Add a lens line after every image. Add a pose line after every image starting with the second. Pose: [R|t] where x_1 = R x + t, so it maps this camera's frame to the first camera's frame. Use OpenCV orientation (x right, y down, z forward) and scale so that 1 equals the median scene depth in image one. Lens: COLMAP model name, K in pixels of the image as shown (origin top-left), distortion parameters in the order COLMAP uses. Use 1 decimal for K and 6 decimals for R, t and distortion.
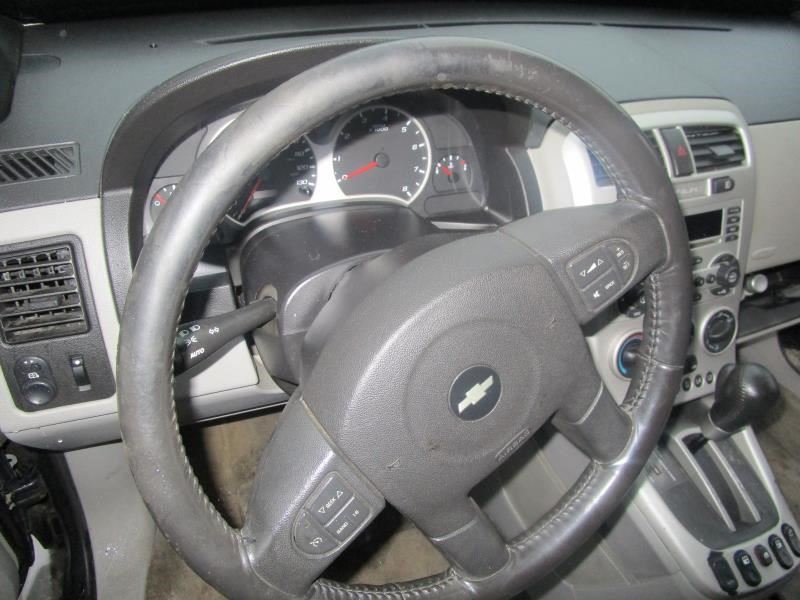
lens RADIAL K [[631.4, 0, 400.0], [0, 631.4, 300.0], [0, 0, 1]] dist [-0.006399, -0.007845]
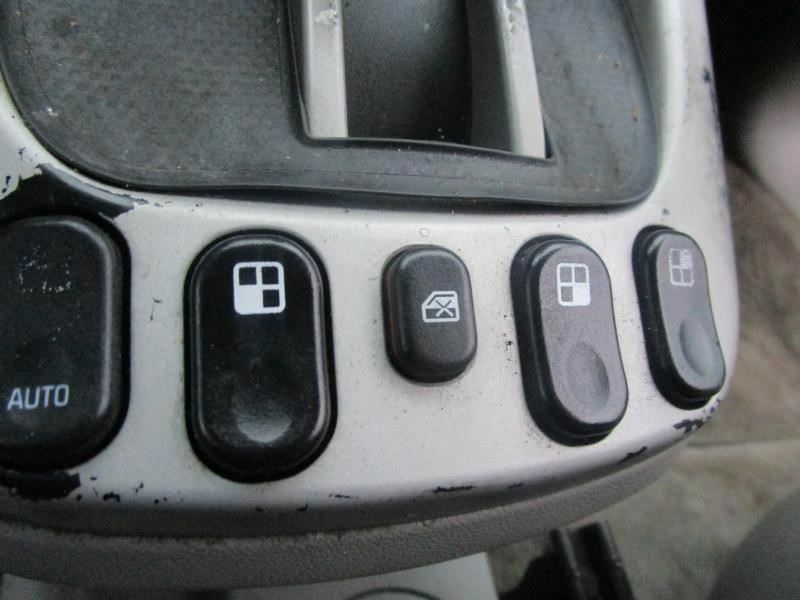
lens RADIAL K [[628.9, 0, 448.8], [0, 628.9, 297.8], [0, 0, 1]] dist [-0.001908, -0.001889]
pose [[0.969465, 0.245185, -0.004601, 0.572000], [-0.240650, 0.954805, 0.174456, 0.369064], [0.047168, -0.168022, 0.984654, 0.838232]]
